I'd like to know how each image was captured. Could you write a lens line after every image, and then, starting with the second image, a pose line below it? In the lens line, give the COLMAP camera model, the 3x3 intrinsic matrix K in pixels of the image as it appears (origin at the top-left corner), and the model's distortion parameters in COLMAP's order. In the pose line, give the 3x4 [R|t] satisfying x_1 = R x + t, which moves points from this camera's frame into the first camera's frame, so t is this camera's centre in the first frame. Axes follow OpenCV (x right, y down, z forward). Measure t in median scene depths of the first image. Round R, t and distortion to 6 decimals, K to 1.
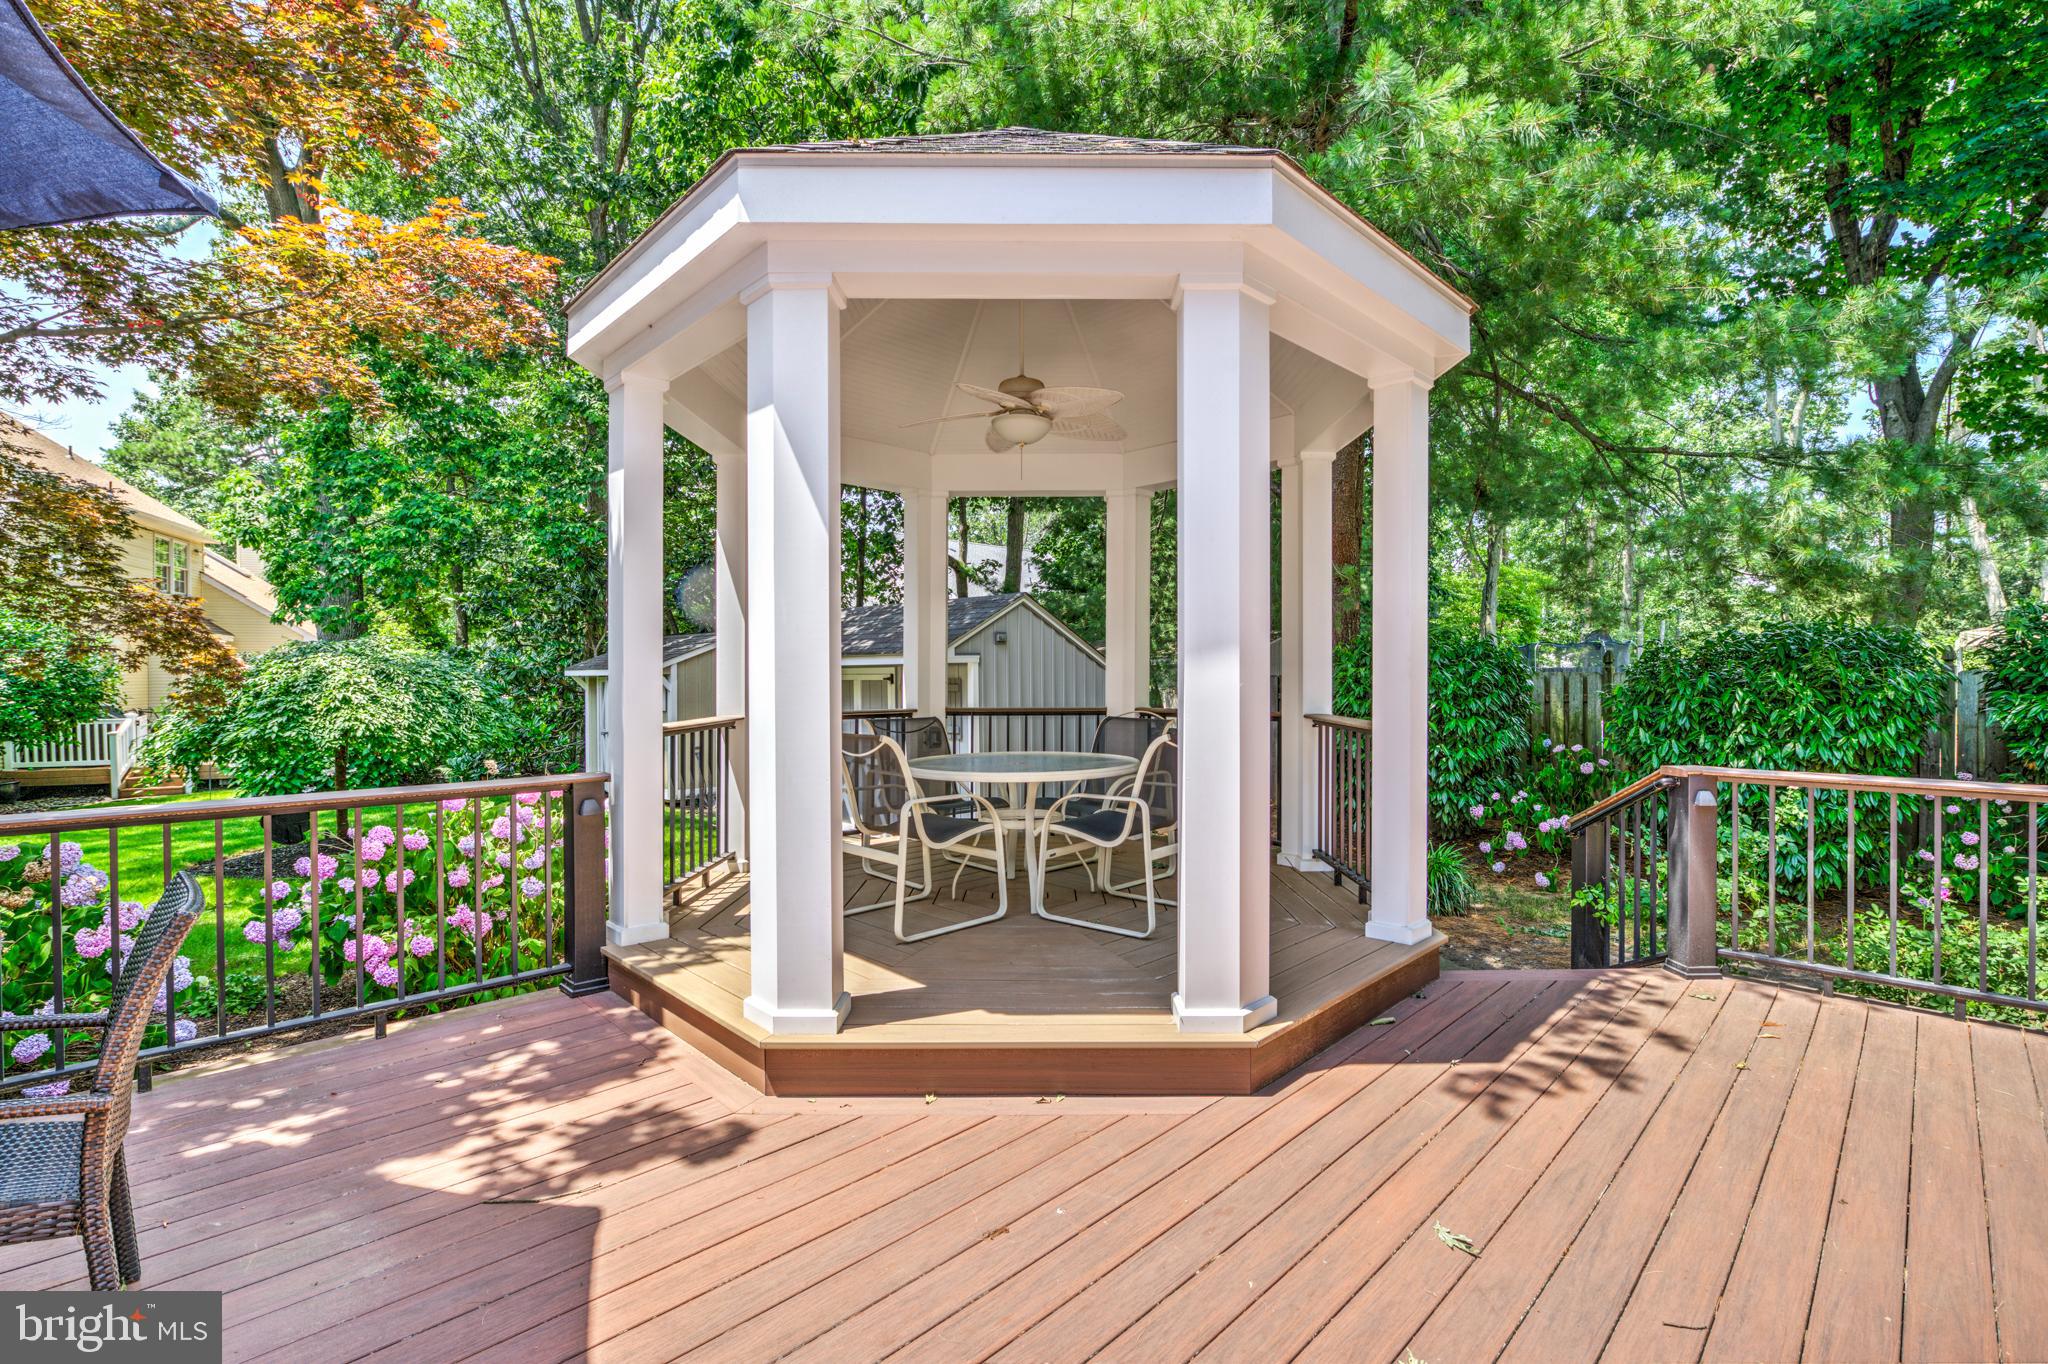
lens RADIAL K [[912.5, 0, 1024.0], [0, 912.5, 682.0], [0, 0, 1]] dist [-0.001469, -0.000596]
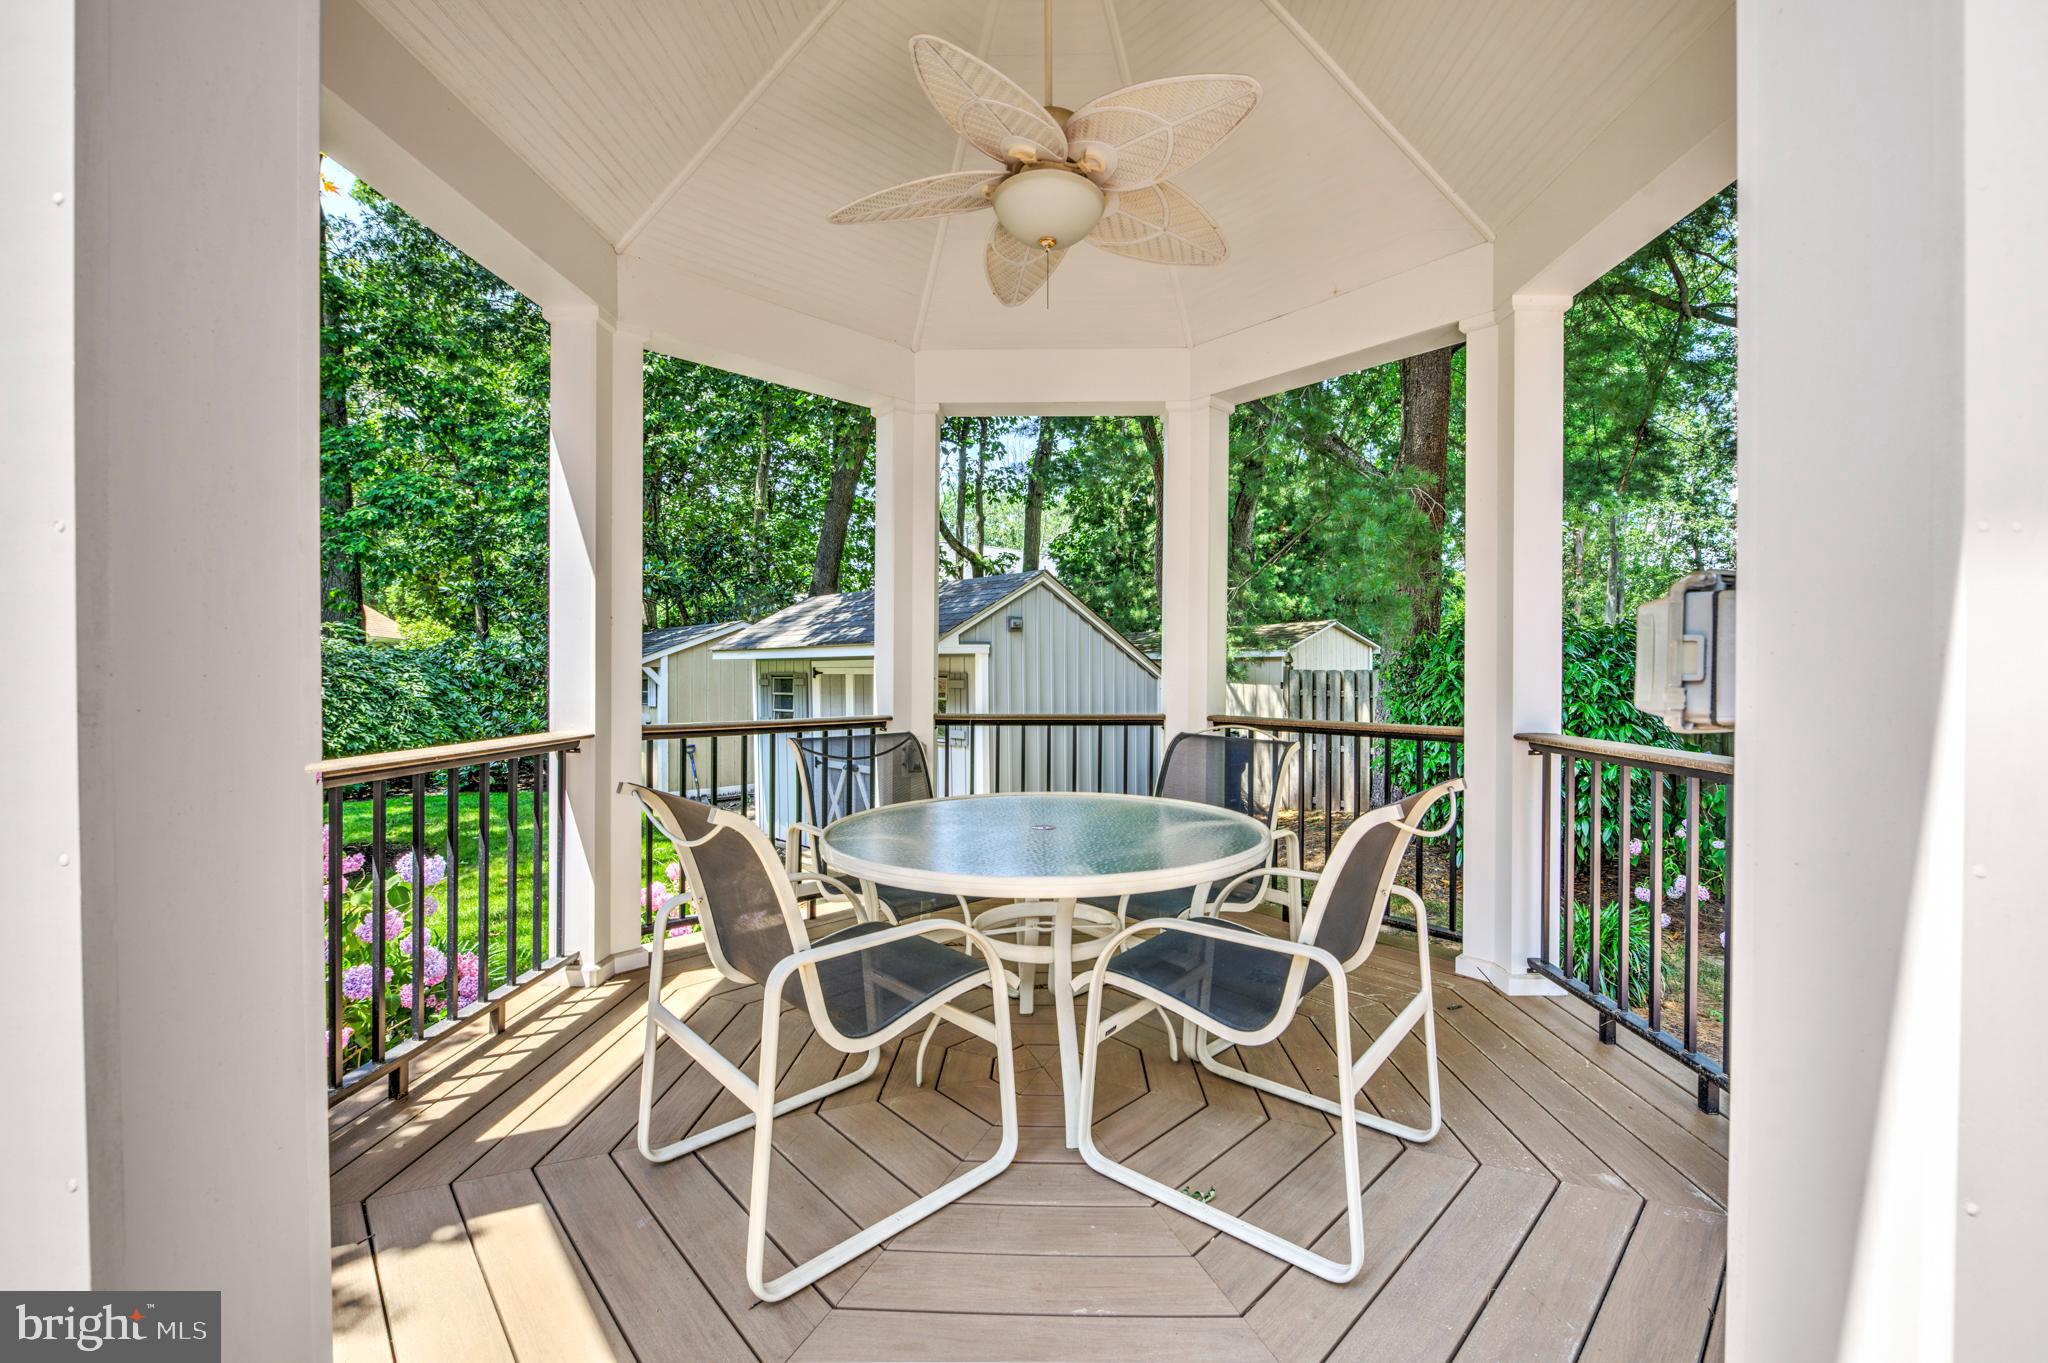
lens RADIAL K [[820.3, 0, 1052.1], [0, 820.3, 680.9], [0, 0, 1]] dist [-0.012029, 0.000151]
pose [[0.999878, 0.003700, 0.015165, -0.005165], [-0.003775, 0.999981, 0.004922, -0.000957], [-0.015147, -0.004978, 0.999873, 0.377704]]
